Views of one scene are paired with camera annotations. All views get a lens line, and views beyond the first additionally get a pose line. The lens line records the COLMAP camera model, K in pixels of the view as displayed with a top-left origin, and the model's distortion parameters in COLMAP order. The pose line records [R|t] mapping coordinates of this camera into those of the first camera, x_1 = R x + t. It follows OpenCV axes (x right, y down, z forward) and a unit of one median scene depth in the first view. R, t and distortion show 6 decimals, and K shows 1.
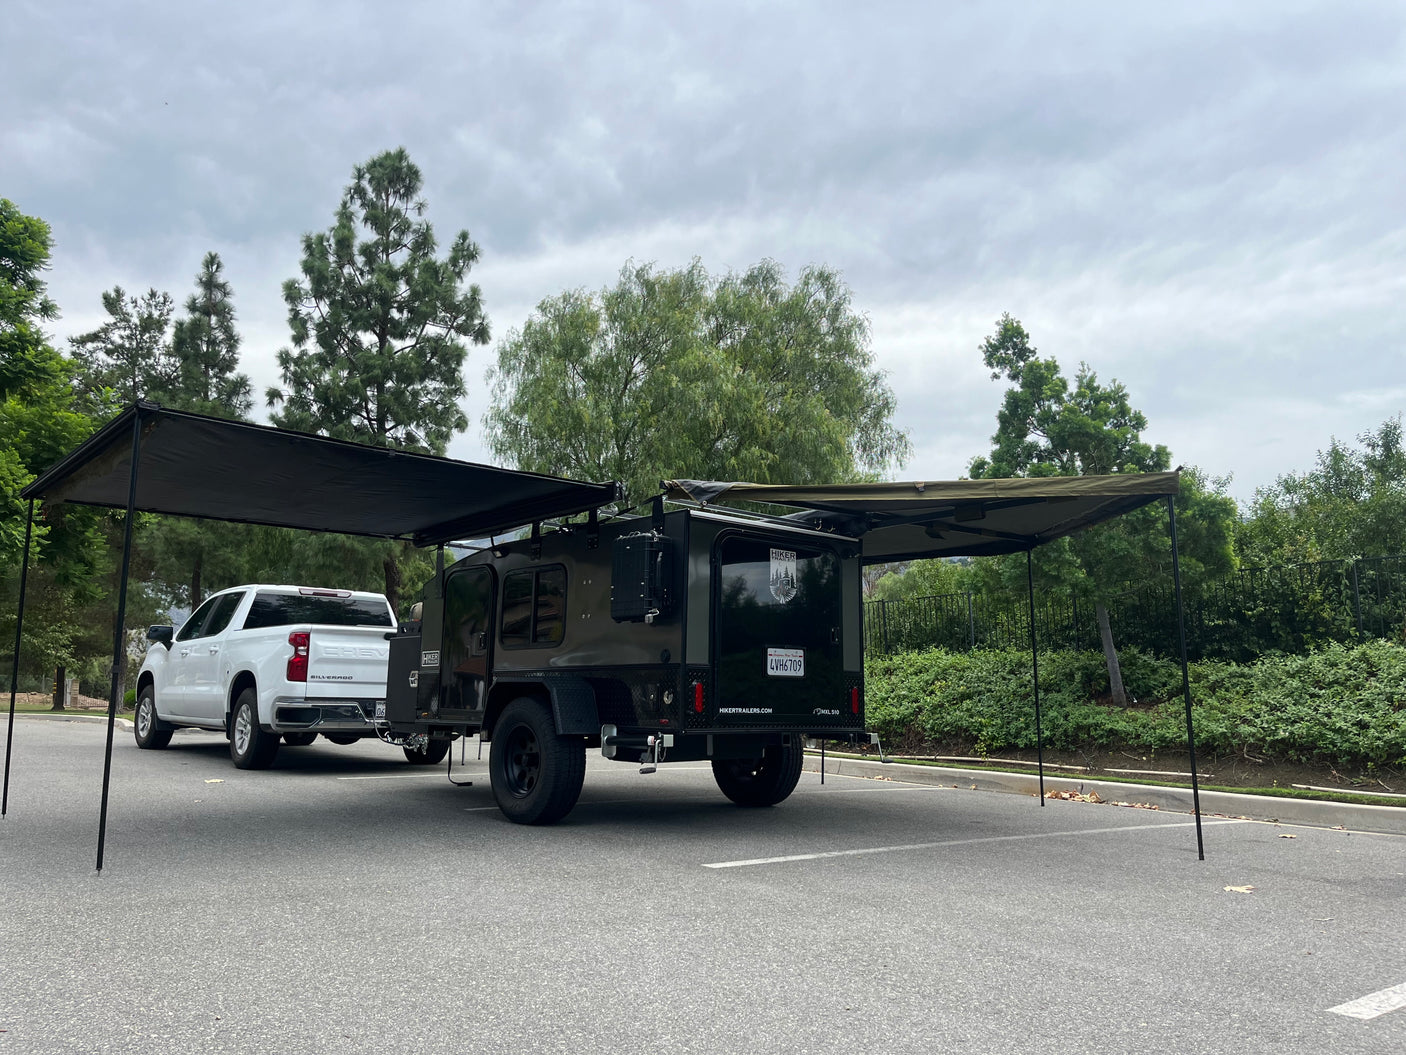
lens RADIAL K [[1073.6, 0, 704.1], [0, 1073.6, 514.0], [0, 0, 1]] dist [0.038844, -0.009308]
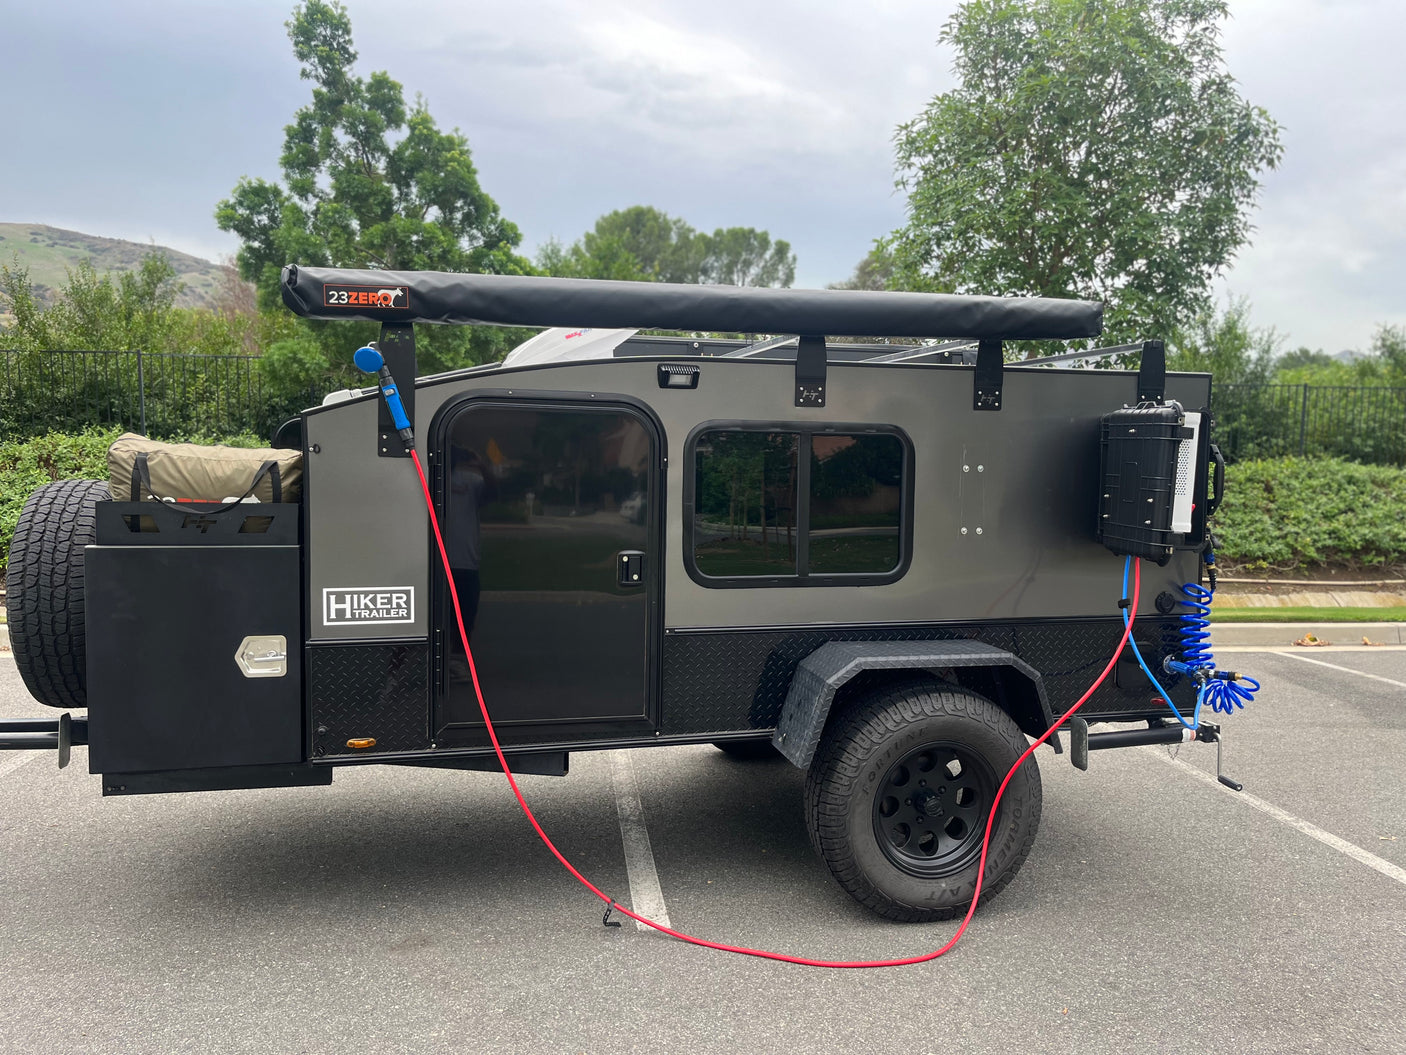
lens RADIAL K [[1073.6, 0, 704.1], [0, 1073.6, 514.0], [0, 0, 1]] dist [0.038844, -0.009308]
pose [[0.467227, -0.053401, 0.882523, -0.270779], [-0.162895, 0.975887, 0.145290, 0.014423], [-0.869002, -0.211643, 0.447263, 0.355955]]
